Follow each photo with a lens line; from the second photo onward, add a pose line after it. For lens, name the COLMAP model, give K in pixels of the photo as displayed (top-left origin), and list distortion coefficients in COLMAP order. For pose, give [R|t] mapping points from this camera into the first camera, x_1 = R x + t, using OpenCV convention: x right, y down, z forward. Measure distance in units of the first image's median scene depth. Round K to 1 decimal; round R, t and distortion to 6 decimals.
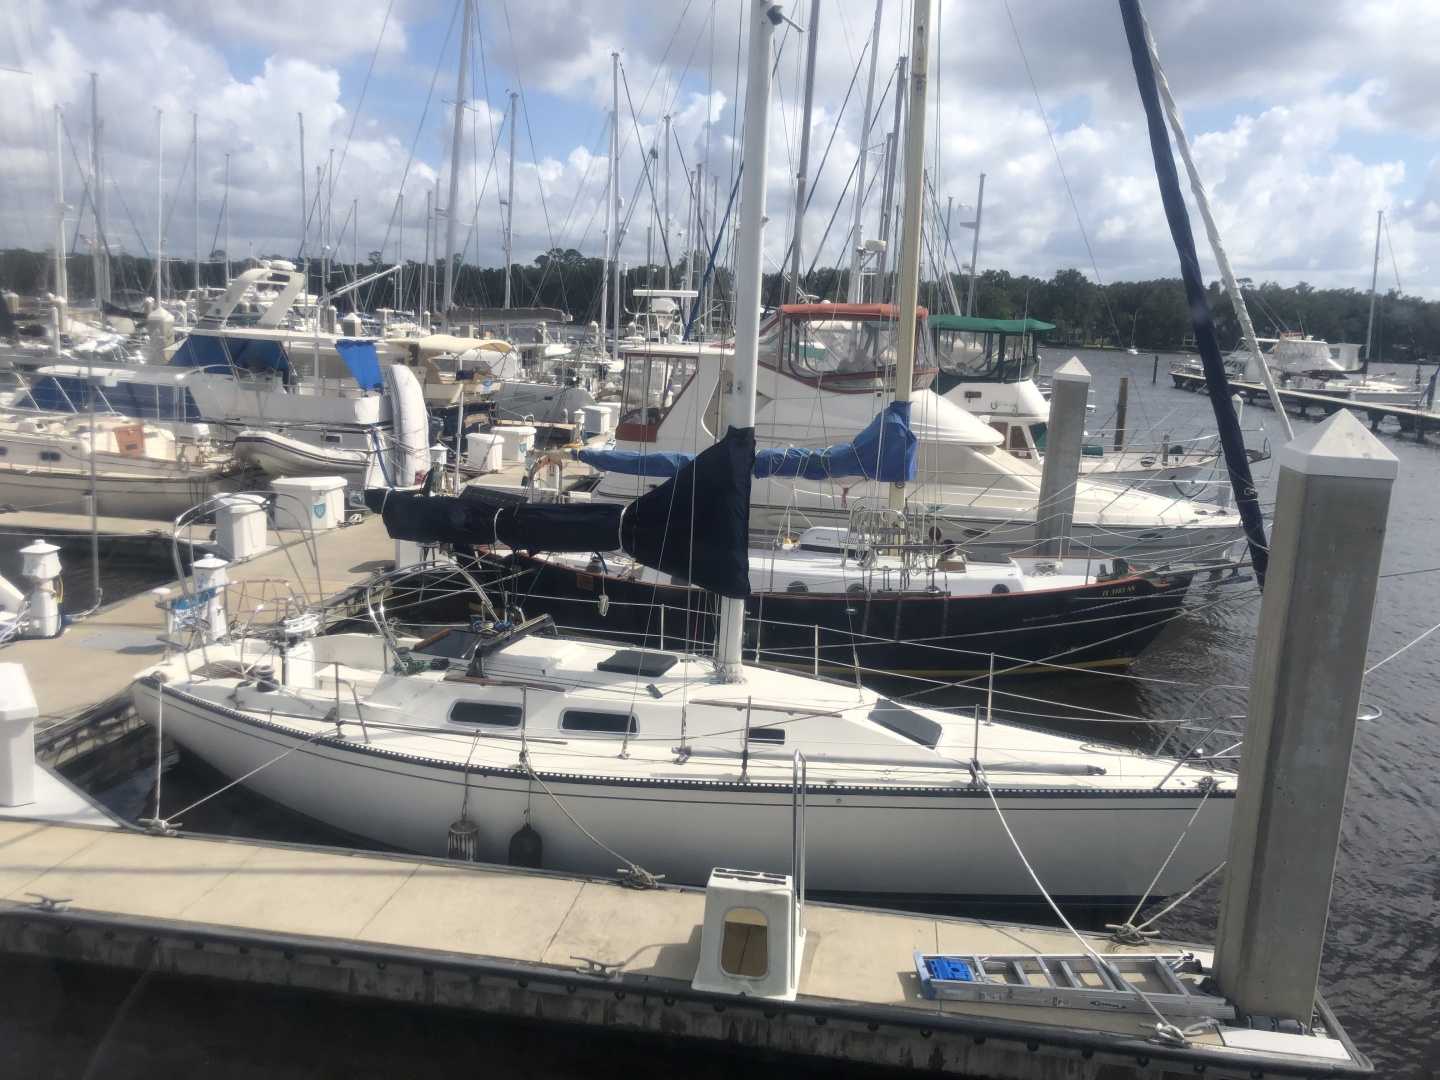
lens RADIAL K [[1163.8, 0, 664.4], [0, 1163.8, 540.2], [0, 0, 1]] dist [0.045411, -0.012418]
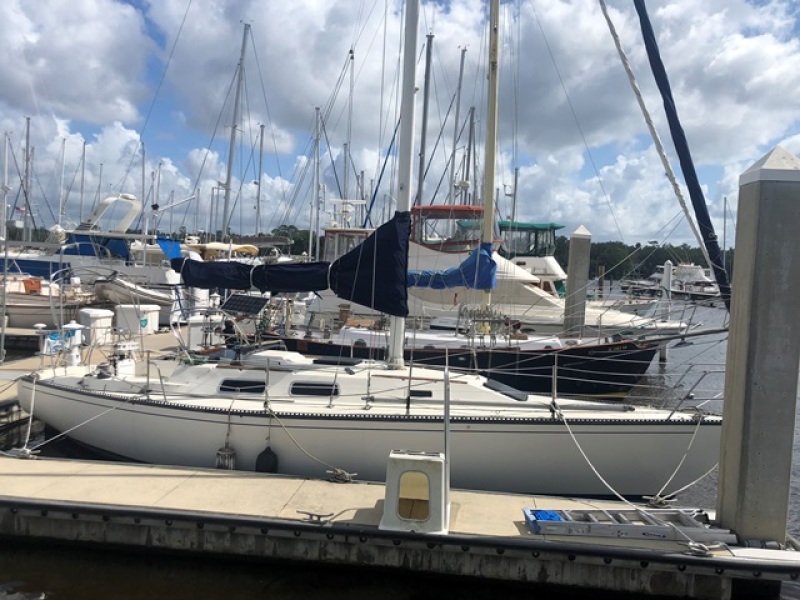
lens RADIAL K [[646.6, 0, 369.1], [0, 646.6, 300.1], [0, 0, 1]] dist [0.045411, -0.012418]
pose [[0.998996, 0.009578, 0.043755, -0.025561], [-0.003231, 0.989736, -0.142868, 0.194114], [-0.044674, 0.142583, 0.988774, 0.125778]]
